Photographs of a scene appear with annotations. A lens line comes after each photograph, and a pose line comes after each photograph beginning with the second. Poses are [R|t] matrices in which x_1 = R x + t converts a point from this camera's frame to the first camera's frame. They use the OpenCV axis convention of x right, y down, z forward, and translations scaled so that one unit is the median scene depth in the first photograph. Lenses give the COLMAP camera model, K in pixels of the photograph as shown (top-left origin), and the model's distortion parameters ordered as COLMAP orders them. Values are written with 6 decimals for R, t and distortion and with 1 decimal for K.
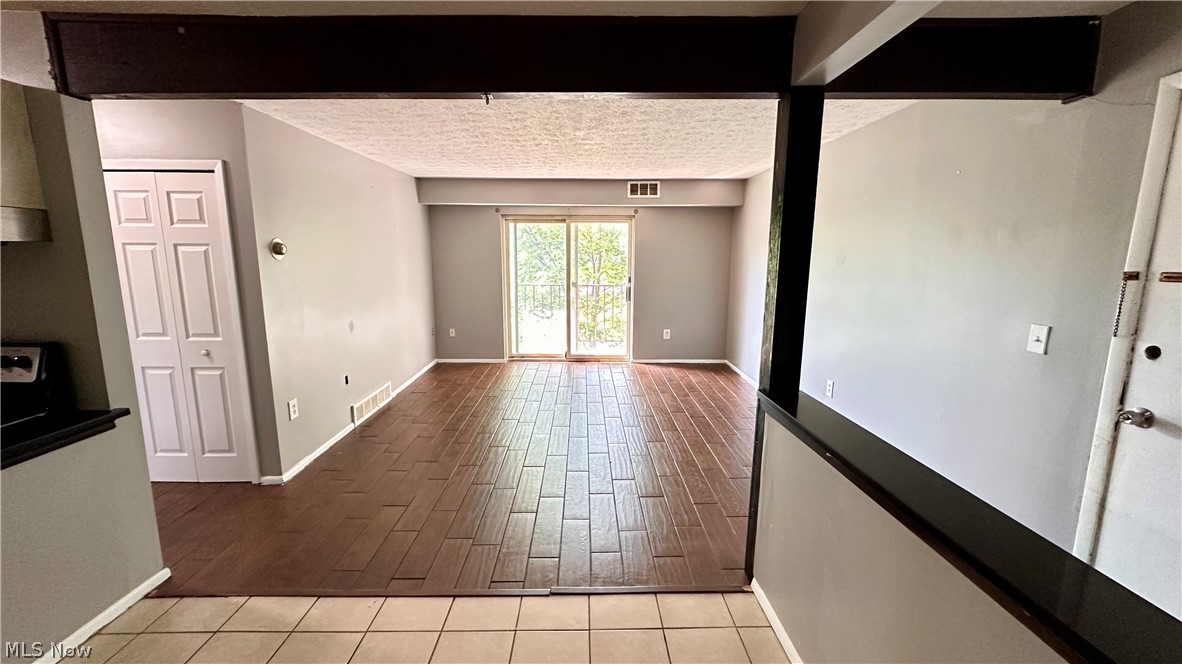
lens RADIAL K [[472.3, 0, 590.4], [0, 472.3, 332.6], [0, 0, 1]] dist [-0.002537, 0.000663]
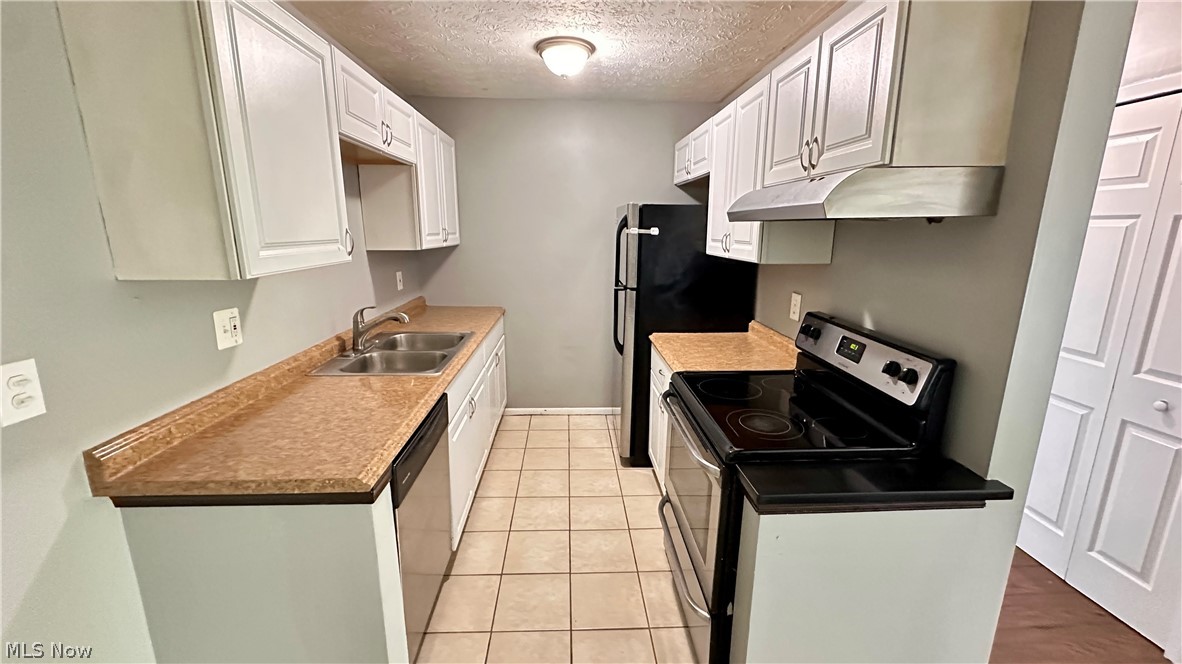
lens RADIAL K [[472.3, 0, 591.2], [0, 472.3, 331.0], [0, 0, 1]] dist [-0.002537, 0.000663]
pose [[0.035959, 0.210628, -0.976905, -0.275634], [-0.164044, 0.965521, 0.202135, -0.043985], [0.985797, 0.152987, 0.069272, 0.239307]]
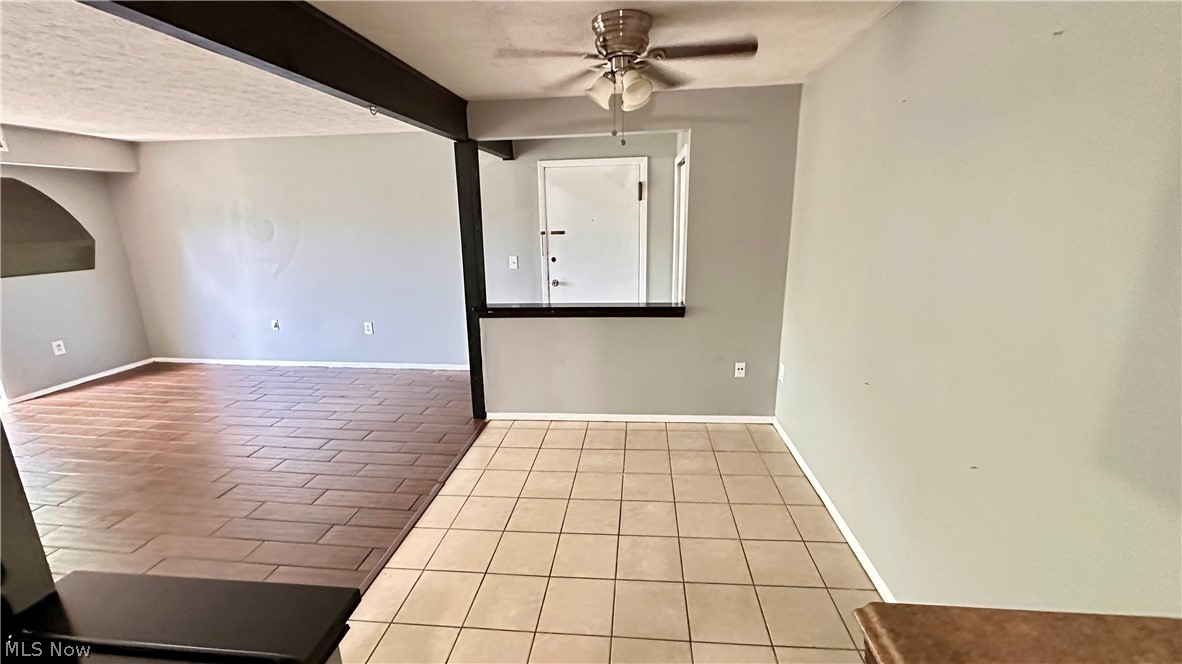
lens RADIAL K [[472.3, 0, 586.6], [0, 472.3, 333.6], [0, 0, 1]] dist [-0.002537, 0.000663]
pose [[0.123587, -0.248599, 0.960690, -0.833209], [0.179259, 0.957778, 0.224784, -0.068370], [-0.976008, 0.144432, 0.162933, 0.200928]]
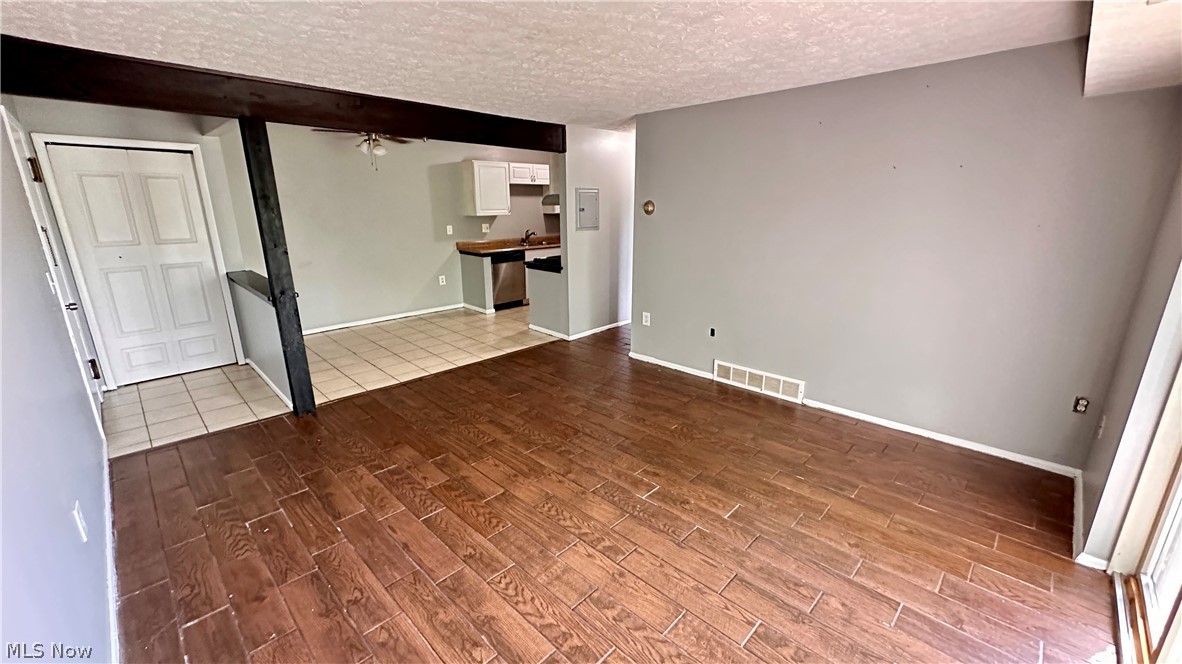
lens RADIAL K [[472.3, 0, 591.0], [0, 472.3, 330.3], [0, 0, 1]] dist [-0.002537, 0.000663]
pose [[-0.704590, 0.183699, -0.685426, 0.511745], [-0.120700, 0.920813, 0.370858, -0.332700], [0.699275, 0.344034, -0.626622, 1.823768]]
